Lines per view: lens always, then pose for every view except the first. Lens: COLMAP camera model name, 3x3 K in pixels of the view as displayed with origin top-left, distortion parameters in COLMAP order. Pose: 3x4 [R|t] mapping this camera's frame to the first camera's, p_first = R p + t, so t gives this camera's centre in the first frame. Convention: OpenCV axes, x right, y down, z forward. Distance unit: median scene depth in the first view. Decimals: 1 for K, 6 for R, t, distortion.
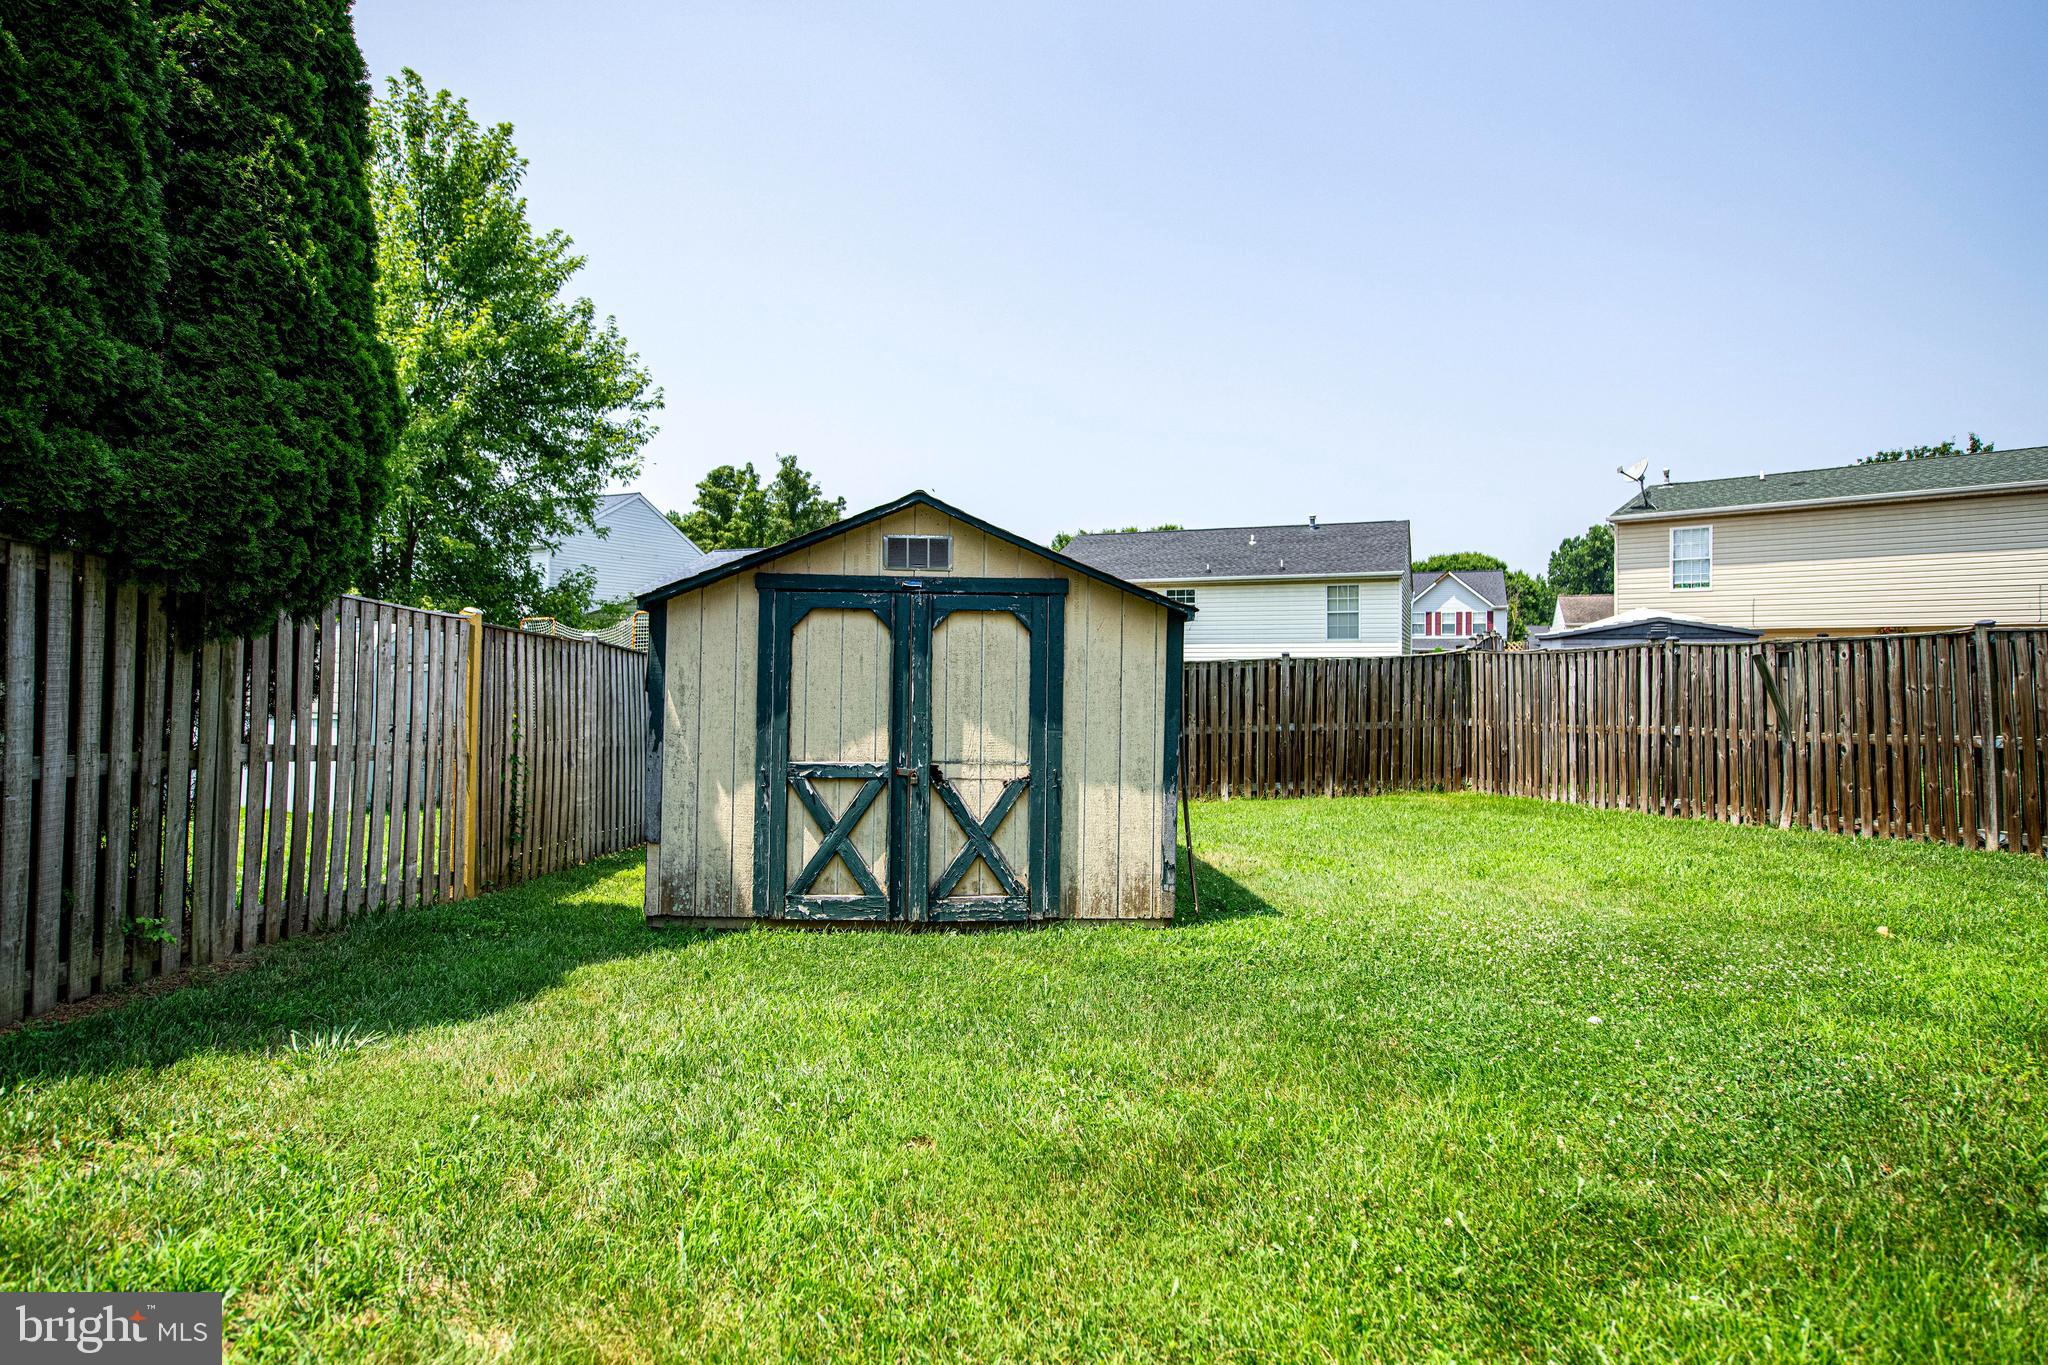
lens RADIAL K [[1103.3, 0, 1012.6], [0, 1103.3, 667.0], [0, 0, 1]] dist [-0.010846, 0.000417]
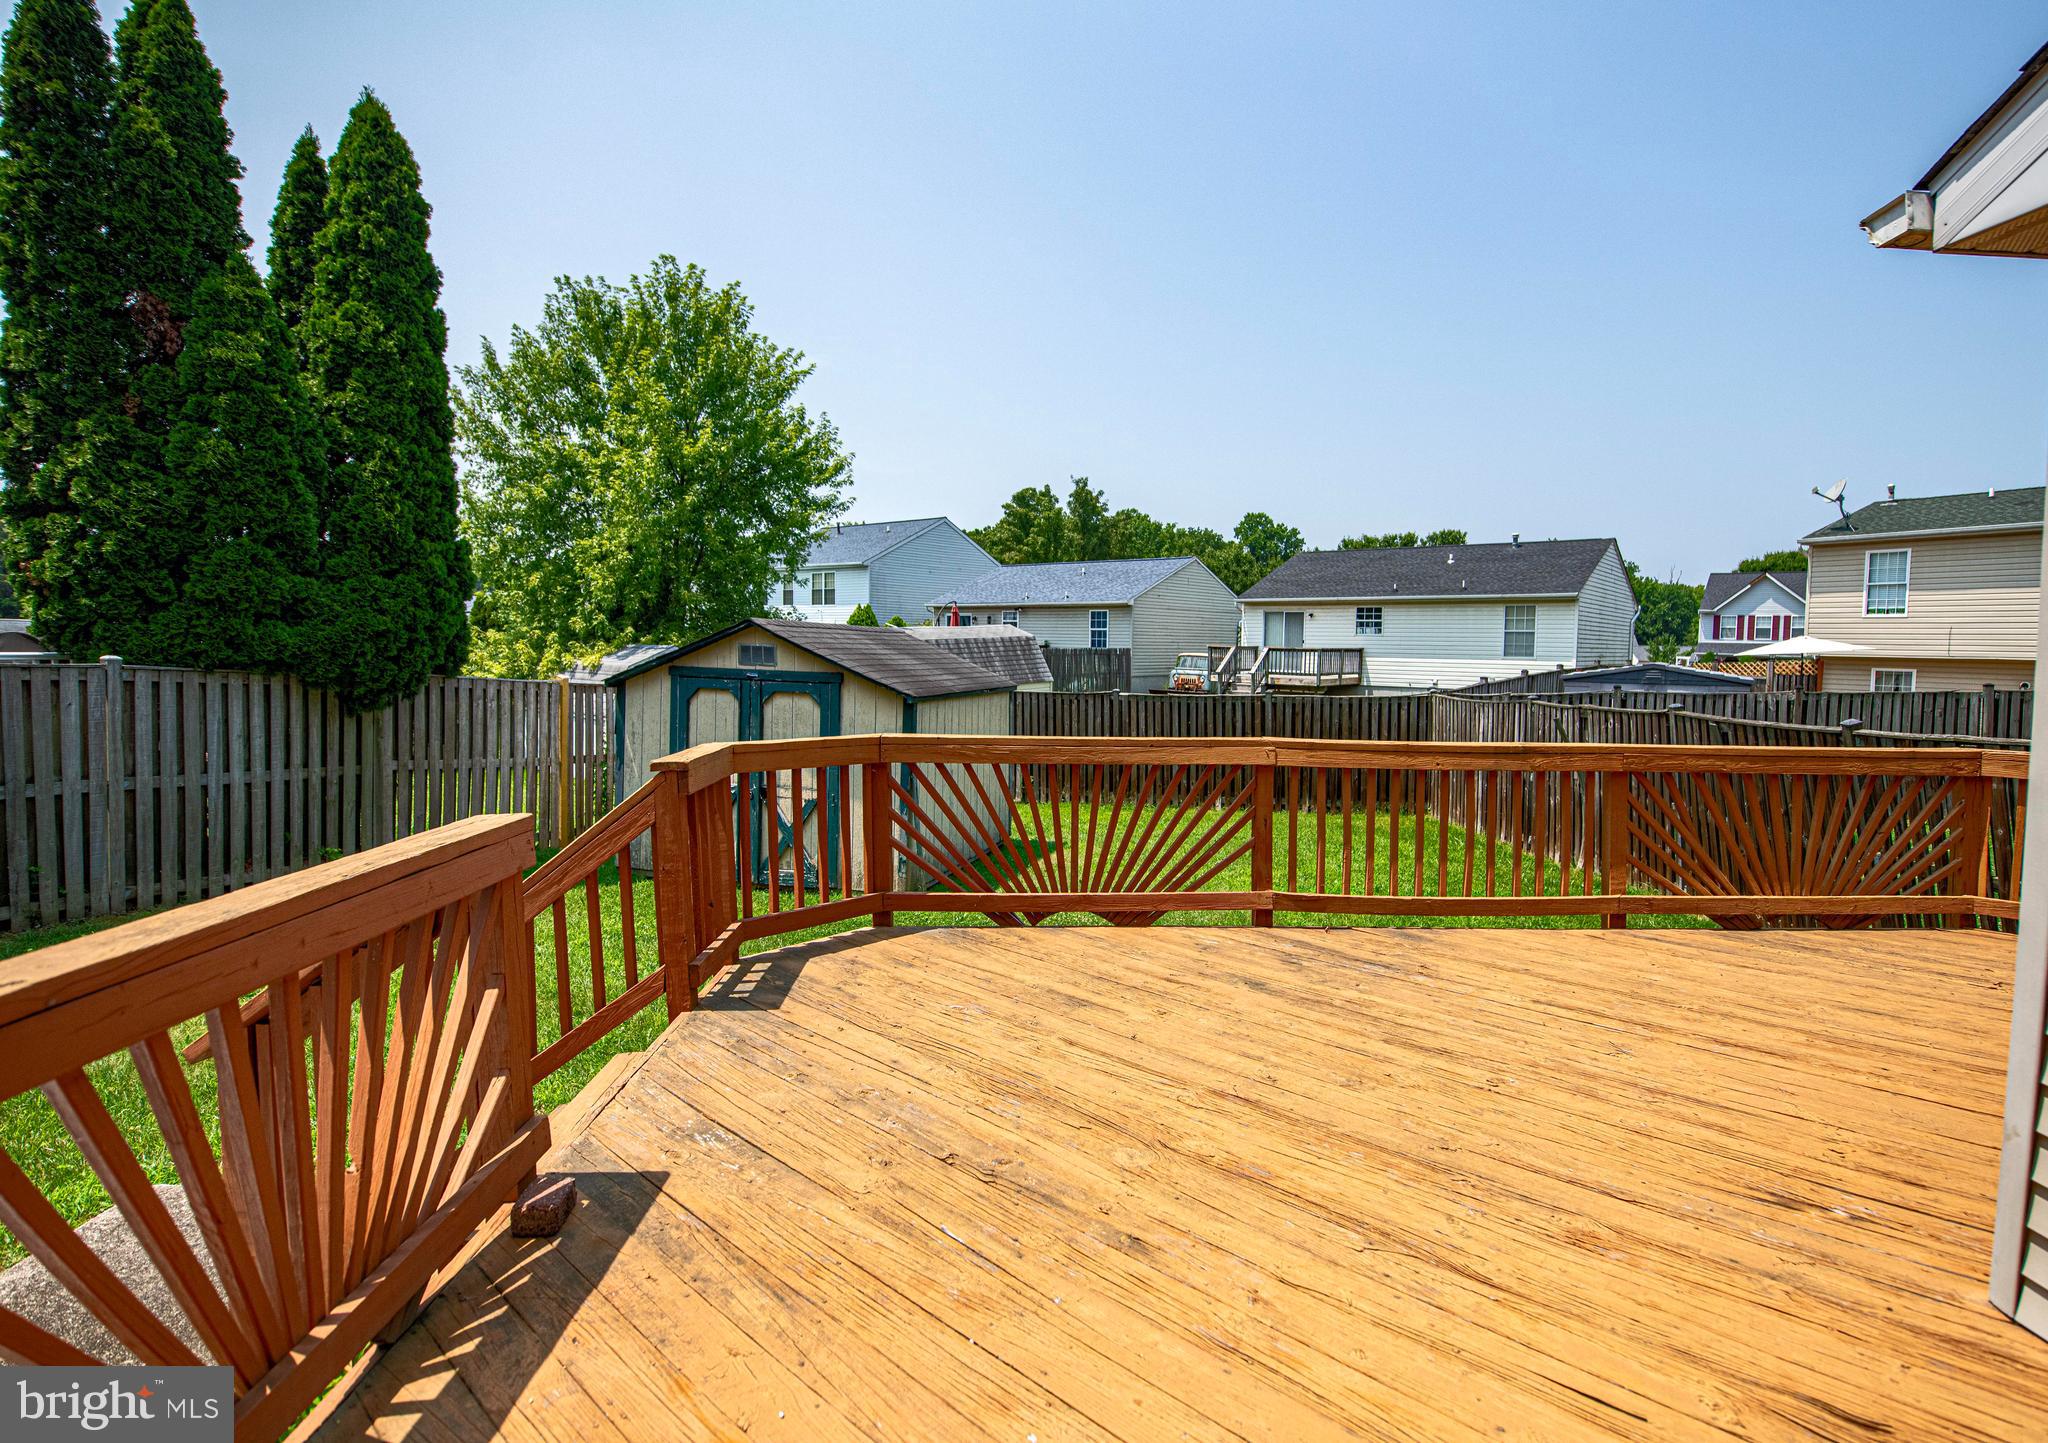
lens RADIAL K [[1034.8, 0, 1066.1], [0, 1034.8, 705.7], [0, 0, 1]] dist [-0.009364, -0.001201]
pose [[0.954696, 0.032757, -0.295773, 0.757086], [-0.016447, 0.998212, 0.057465, -0.118836], [0.297126, -0.049997, 0.953528, -0.287806]]
